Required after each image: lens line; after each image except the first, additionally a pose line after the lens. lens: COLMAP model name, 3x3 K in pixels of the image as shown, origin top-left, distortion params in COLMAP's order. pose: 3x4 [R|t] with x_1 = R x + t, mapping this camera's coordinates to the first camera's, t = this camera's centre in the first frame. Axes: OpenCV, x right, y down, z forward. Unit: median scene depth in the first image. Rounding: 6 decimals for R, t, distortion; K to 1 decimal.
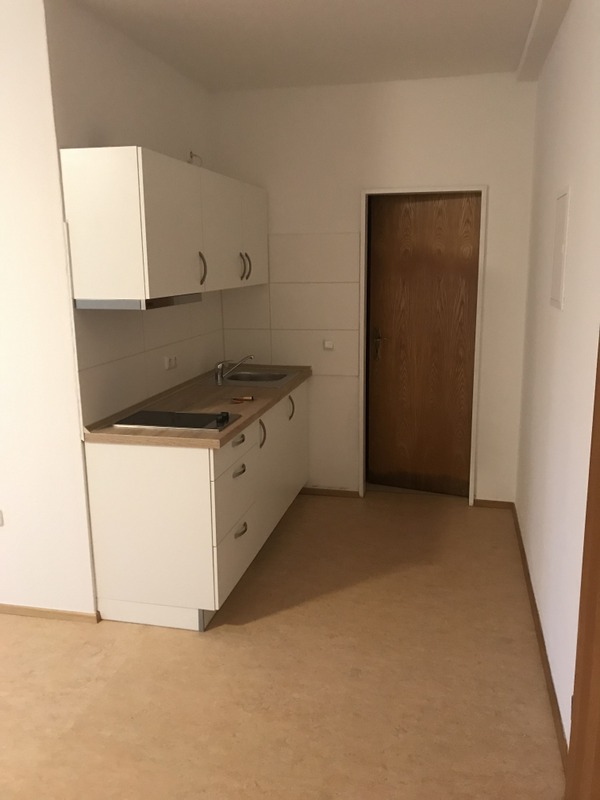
lens RADIAL K [[670.6, 0, 300.0], [0, 670.6, 400.0], [0, 0, 1]] dist [0.161907, -0.275780]
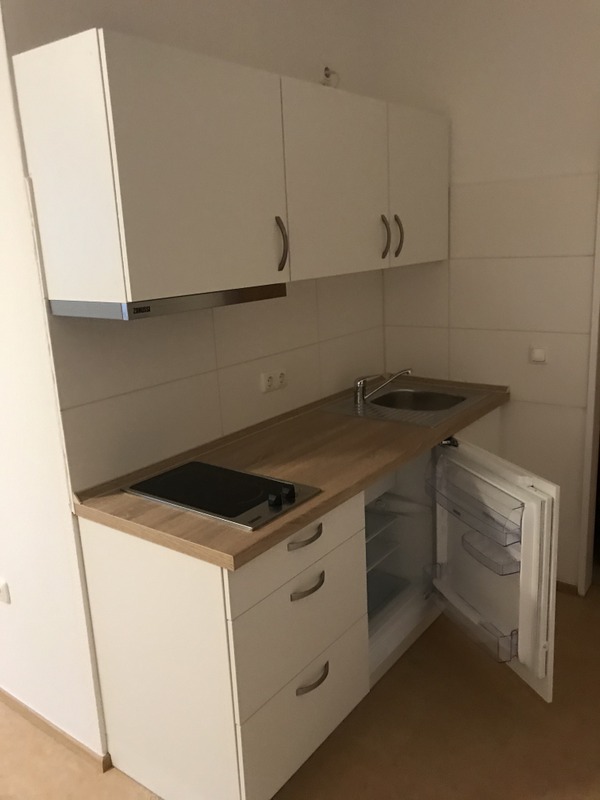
lens RADIAL K [[654.2, 0, 312.2], [0, 654.2, 398.3], [0, 0, 1]] dist [0.062949, -0.057824]
pose [[0.918758, 0.066672, -0.389151, 0.125033], [-0.047355, 0.997132, 0.059034, -0.092751], [0.391970, -0.035810, 0.919281, 0.466247]]
